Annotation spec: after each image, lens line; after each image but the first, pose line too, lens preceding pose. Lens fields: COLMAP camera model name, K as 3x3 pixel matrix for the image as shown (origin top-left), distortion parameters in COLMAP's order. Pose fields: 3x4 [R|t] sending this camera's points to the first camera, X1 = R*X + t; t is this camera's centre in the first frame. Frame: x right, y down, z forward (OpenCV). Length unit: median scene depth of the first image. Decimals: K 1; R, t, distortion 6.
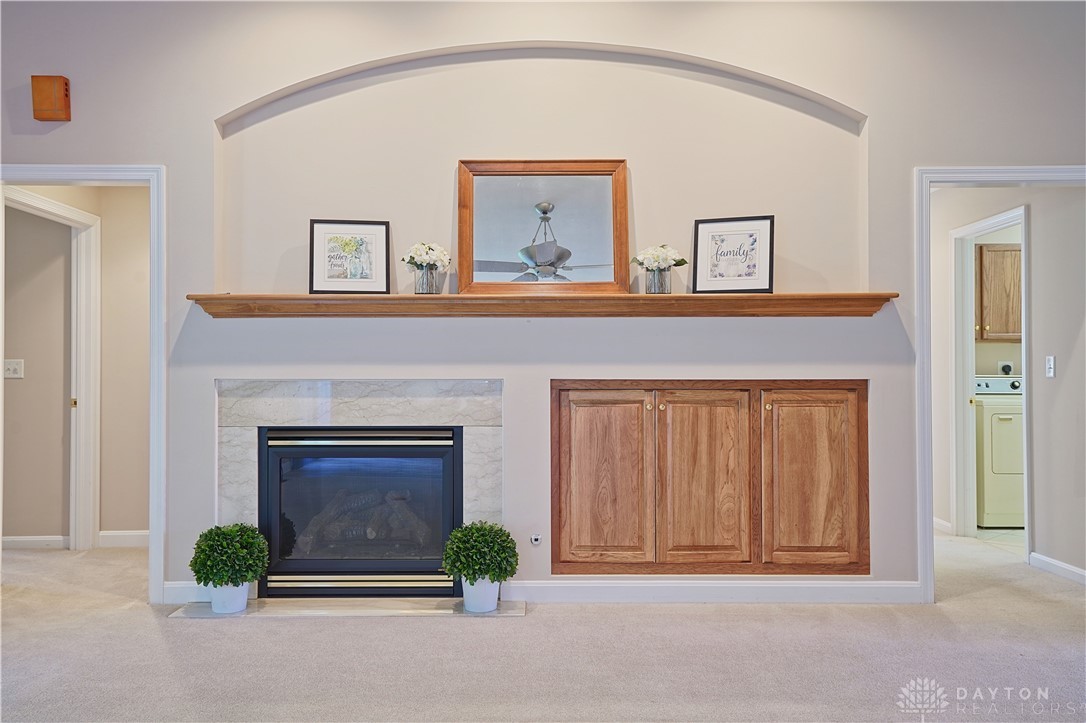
lens RADIAL K [[847.0, 0, 543.0], [0, 847.0, 361.5], [0, 0, 1]] dist [0.021450, 0.000987]
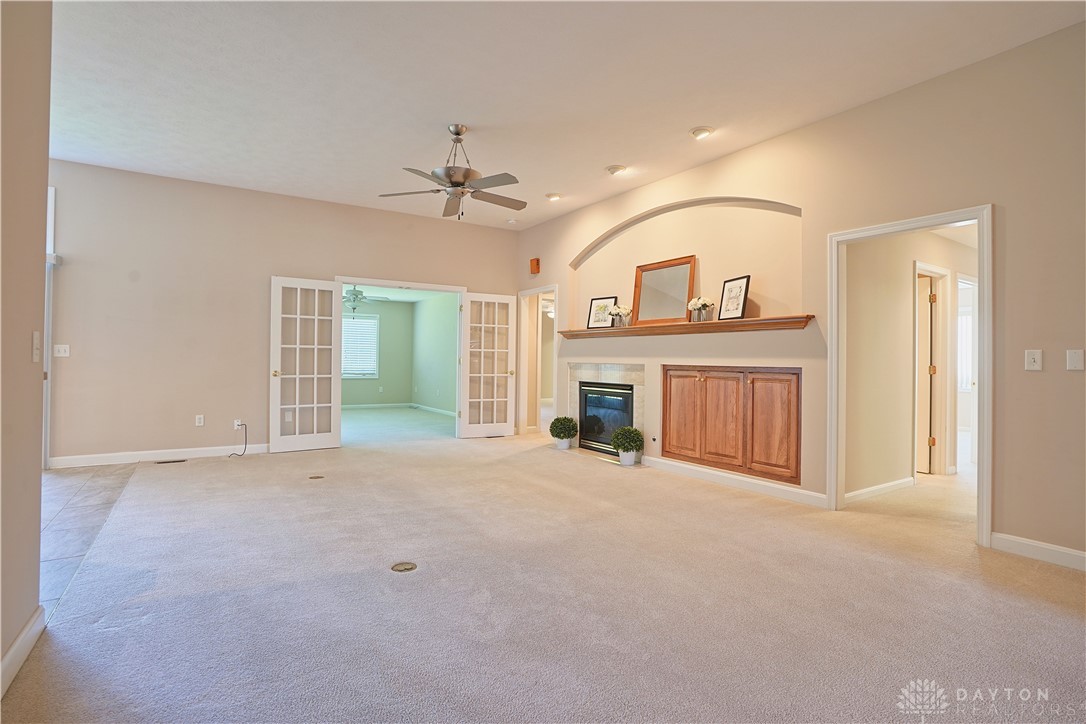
lens RADIAL K [[534.3, 0, 541.5], [0, 534.3, 356.8], [0, 0, 1]] dist [-0.042473, 0.001139]
pose [[0.548484, 0.003705, -0.836153, 0.958965], [0.000591, 0.999988, 0.004819, -0.005241], [0.836161, -0.003137, 0.548475, 0.016950]]
